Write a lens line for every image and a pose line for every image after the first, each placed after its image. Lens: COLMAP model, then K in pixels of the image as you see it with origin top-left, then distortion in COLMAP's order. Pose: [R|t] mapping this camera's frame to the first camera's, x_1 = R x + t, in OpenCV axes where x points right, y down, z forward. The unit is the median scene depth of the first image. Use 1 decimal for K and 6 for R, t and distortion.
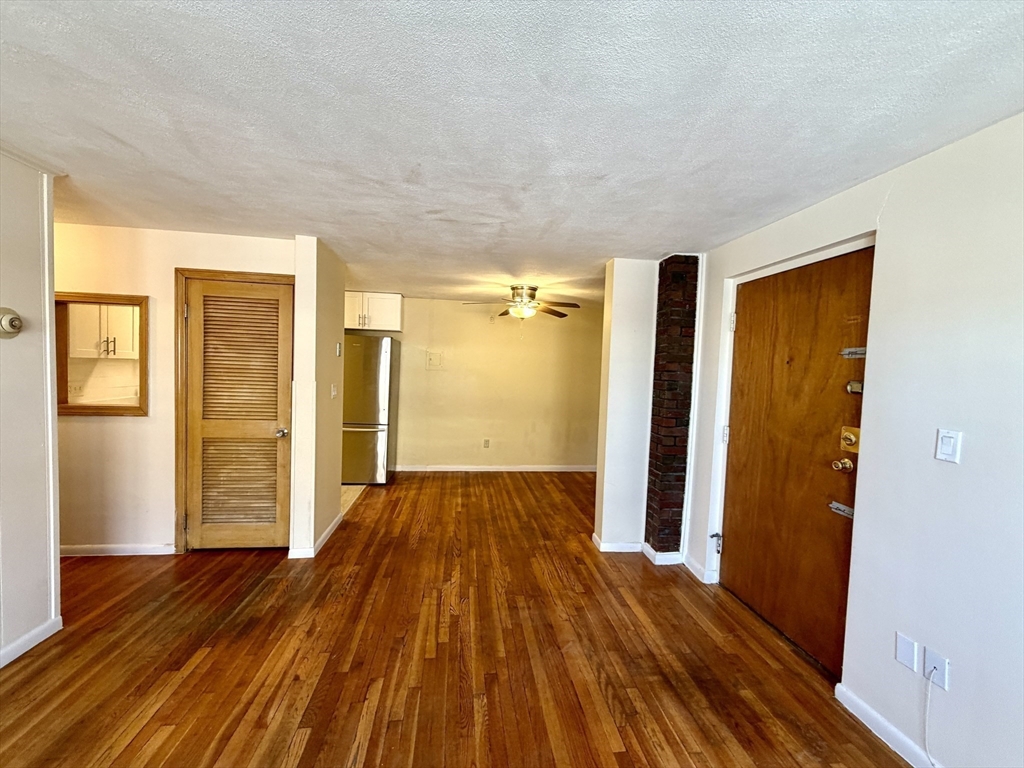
lens RADIAL K [[406.4, 0, 509.0], [0, 406.4, 385.1], [0, 0, 1]] dist [-0.000769, 0.000105]
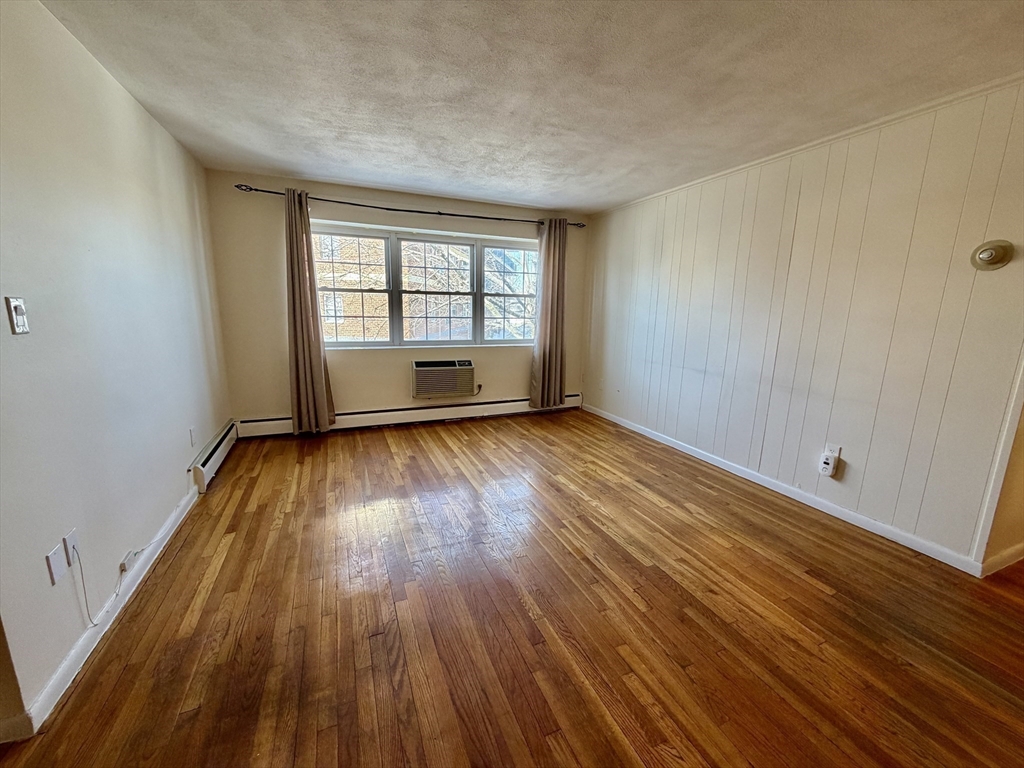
lens RADIAL K [[406.4, 0, 511.0], [0, 406.4, 385.1], [0, 0, 1]] dist [-0.000769, 0.000105]
pose [[-0.959277, -0.001136, -0.282463, 0.177444], [-0.066900, 0.972454, 0.223289, 0.016271], [0.274429, 0.233093, -0.932929, 1.189132]]
